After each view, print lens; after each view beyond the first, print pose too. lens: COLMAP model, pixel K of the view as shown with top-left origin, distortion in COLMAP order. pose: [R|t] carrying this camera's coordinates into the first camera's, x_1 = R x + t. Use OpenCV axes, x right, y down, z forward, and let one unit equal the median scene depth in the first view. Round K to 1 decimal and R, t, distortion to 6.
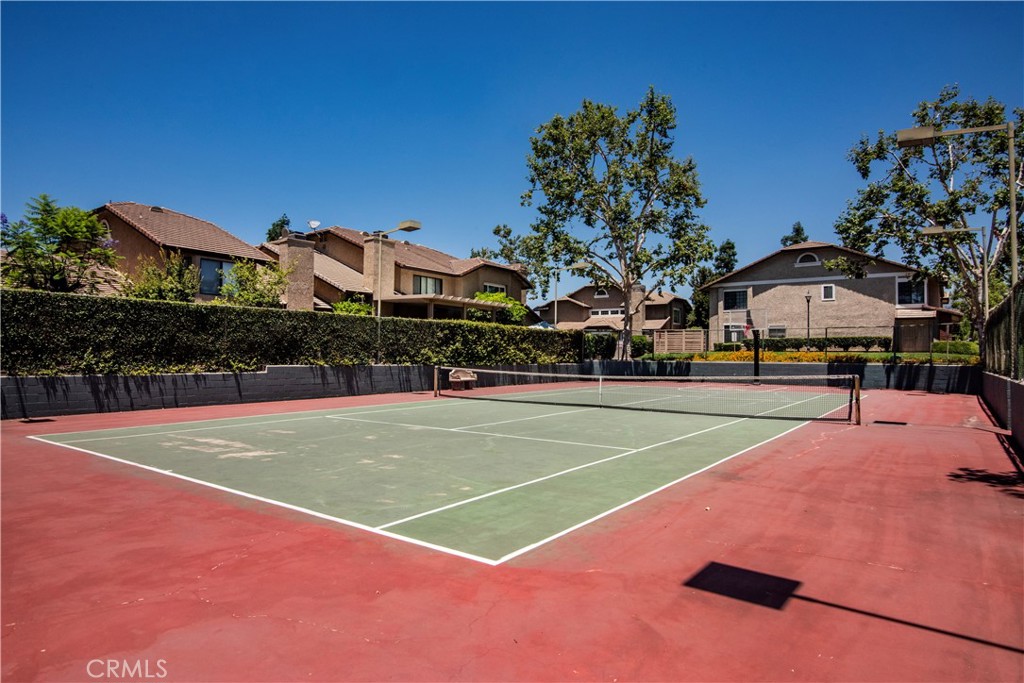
lens RADIAL K [[551.9, 0, 512.0], [0, 551.9, 341.5], [0, 0, 1]] dist [-0.000017, -0.000005]
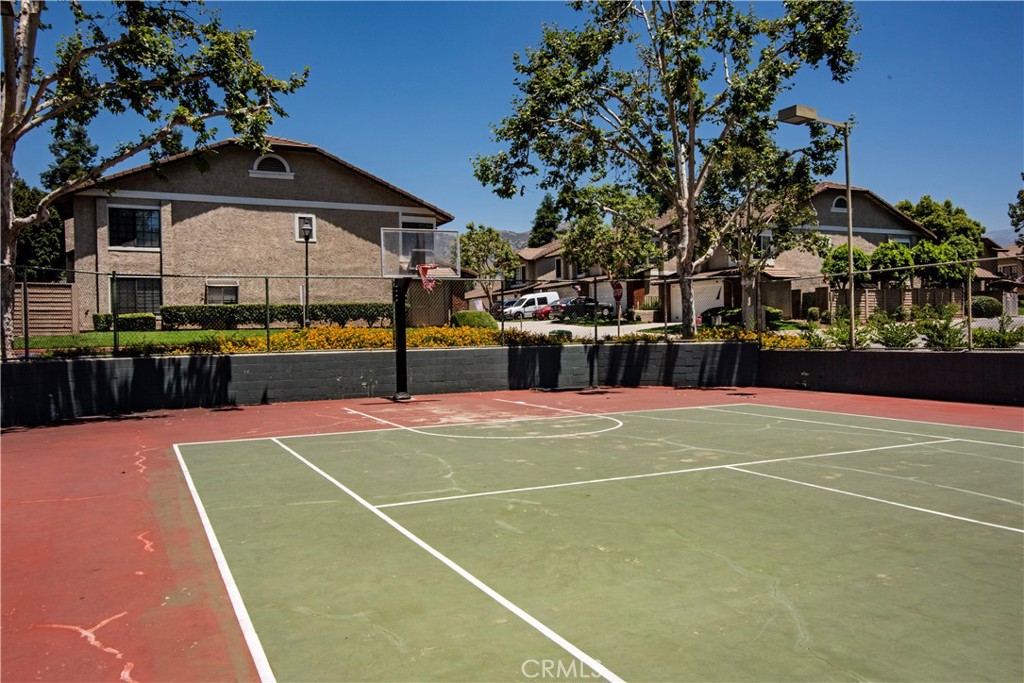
lens RADIAL K [[771.5, 0, 512.0], [0, 771.5, 341.5], [0, 0, 1]] dist [-0.000455, 0.002774]
pose [[0.468933, -0.026803, 0.882827, -0.055601], [0.001002, 0.999555, 0.029814, 0.008135], [-0.883233, -0.013096, 0.468751, 0.432635]]
